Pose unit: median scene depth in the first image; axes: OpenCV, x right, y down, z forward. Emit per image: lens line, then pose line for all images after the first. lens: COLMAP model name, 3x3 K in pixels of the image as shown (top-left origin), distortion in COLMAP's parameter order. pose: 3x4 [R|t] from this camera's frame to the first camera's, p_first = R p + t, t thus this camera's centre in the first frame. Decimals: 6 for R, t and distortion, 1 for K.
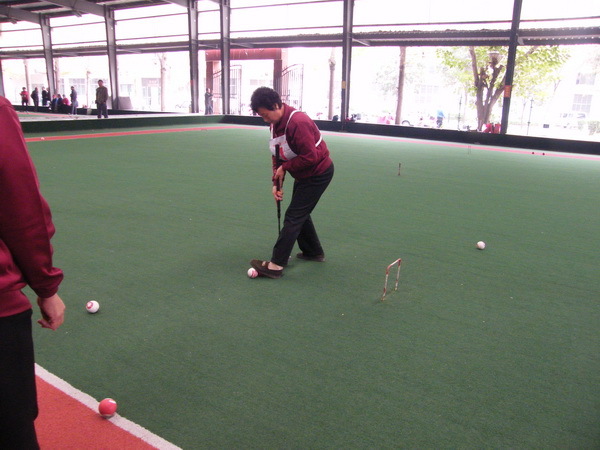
lens RADIAL K [[480.8, 0, 303.2], [0, 480.8, 228.1], [0, 0, 1]] dist [-0.147913, 0.117073]
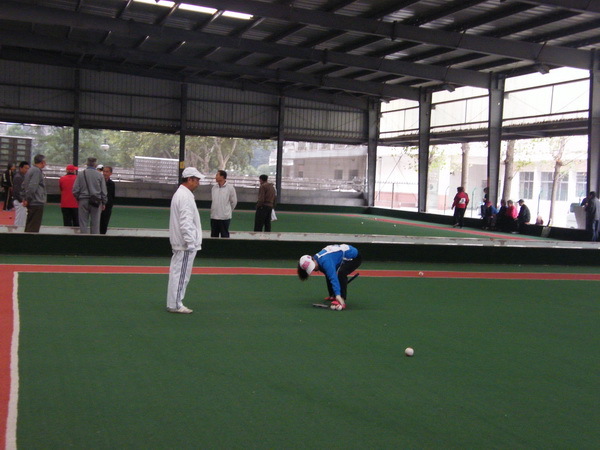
lens RADIAL K [[1022.8, 0, 298.3], [0, 1022.8, 227.8], [0, 0, 1]] dist [0.124580, 0.000000]
pose [[0.736521, 0.024214, -0.675982, 0.894716], [-0.197105, 0.963672, -0.180238, 0.178736], [0.647060, 0.265989, 0.714537, -0.524054]]
